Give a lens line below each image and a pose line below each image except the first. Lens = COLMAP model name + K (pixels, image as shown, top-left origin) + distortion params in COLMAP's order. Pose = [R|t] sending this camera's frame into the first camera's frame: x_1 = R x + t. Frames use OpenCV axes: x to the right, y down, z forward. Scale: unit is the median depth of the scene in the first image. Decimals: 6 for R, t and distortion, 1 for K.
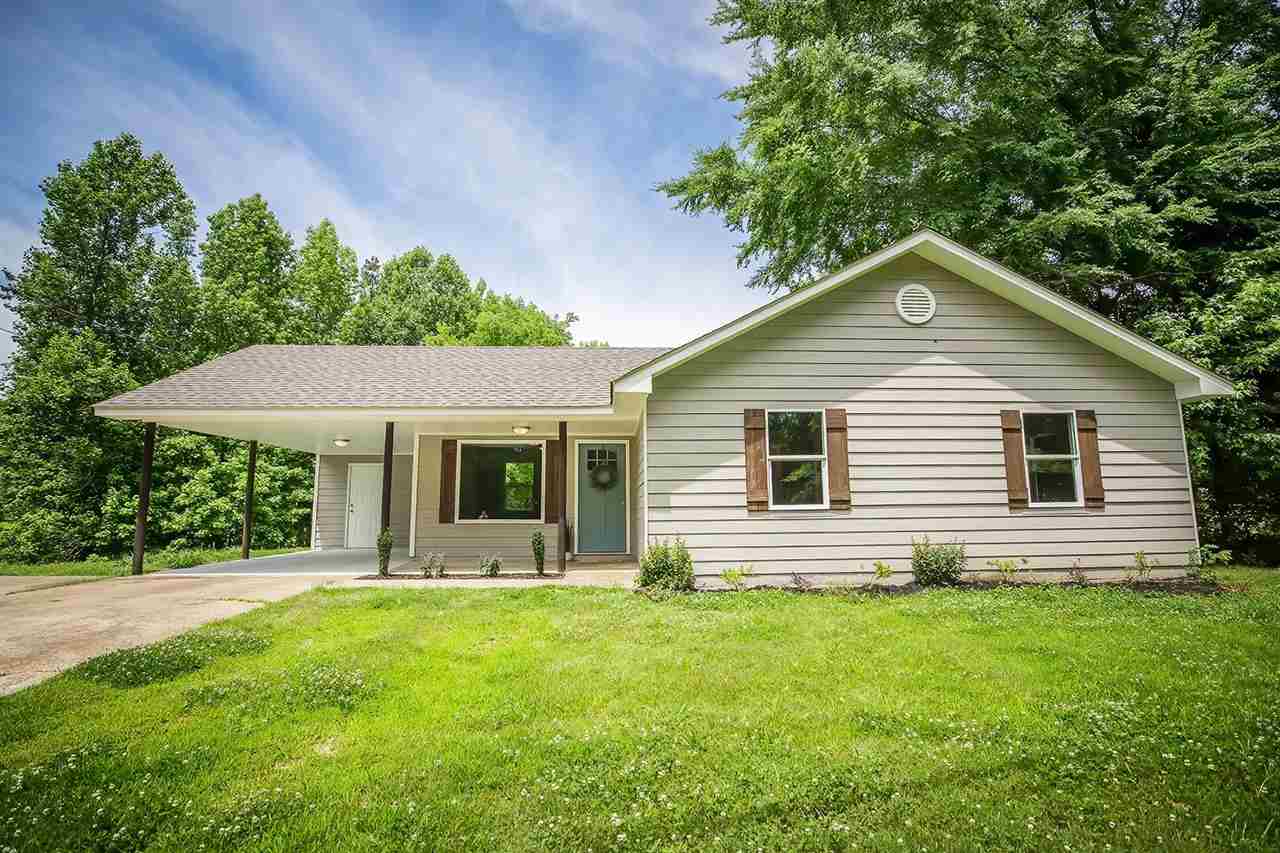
lens RADIAL K [[576.4, 0, 640.0], [0, 576.4, 426.5], [0, 0, 1]] dist [-0.035516, -0.000160]
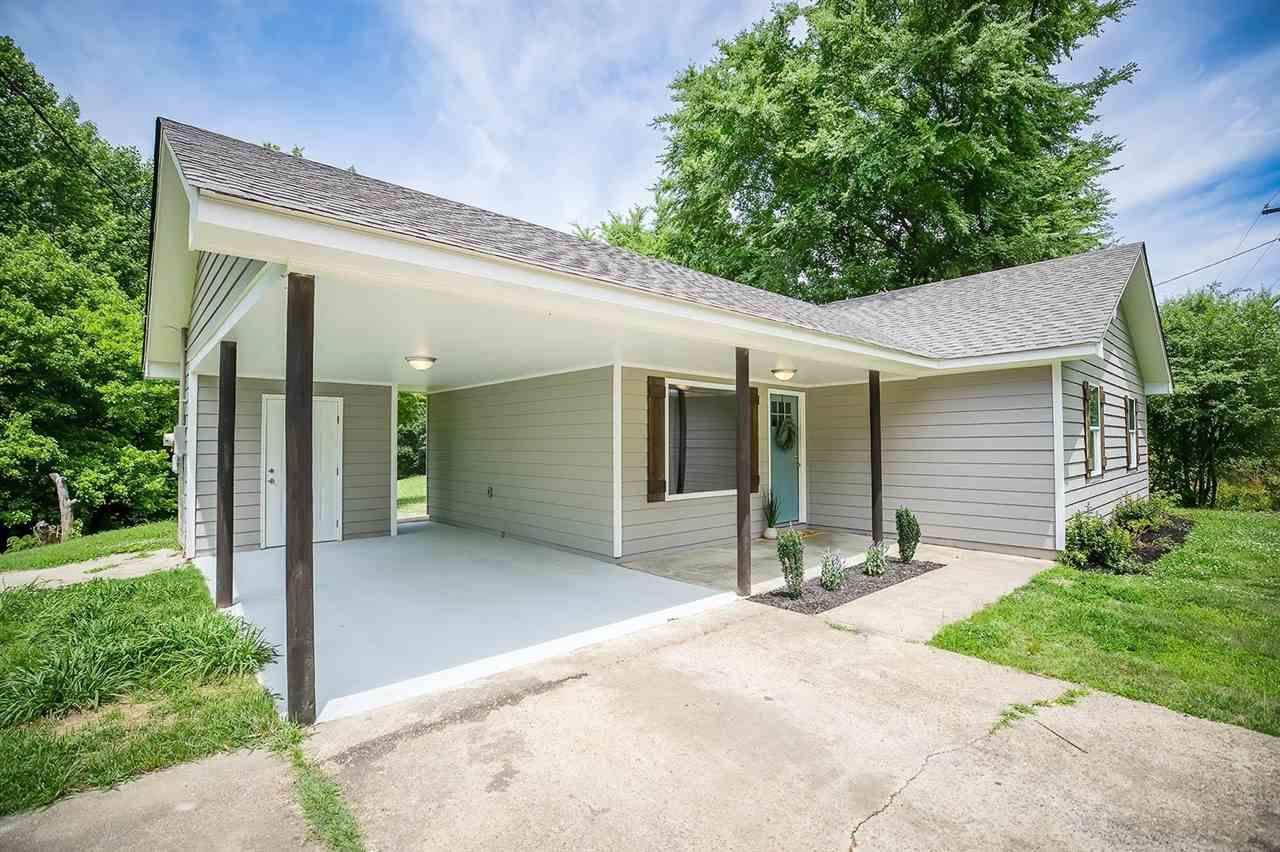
lens RADIAL K [[576.4, 0, 640.0], [0, 576.4, 426.0], [0, 0, 1]] dist [-0.035516, -0.000160]
pose [[0.770575, 0.022025, 0.636969, -0.767645], [-0.091085, 0.992950, 0.075857, 0.030533], [-0.630807, -0.116472, 0.767148, 0.495331]]
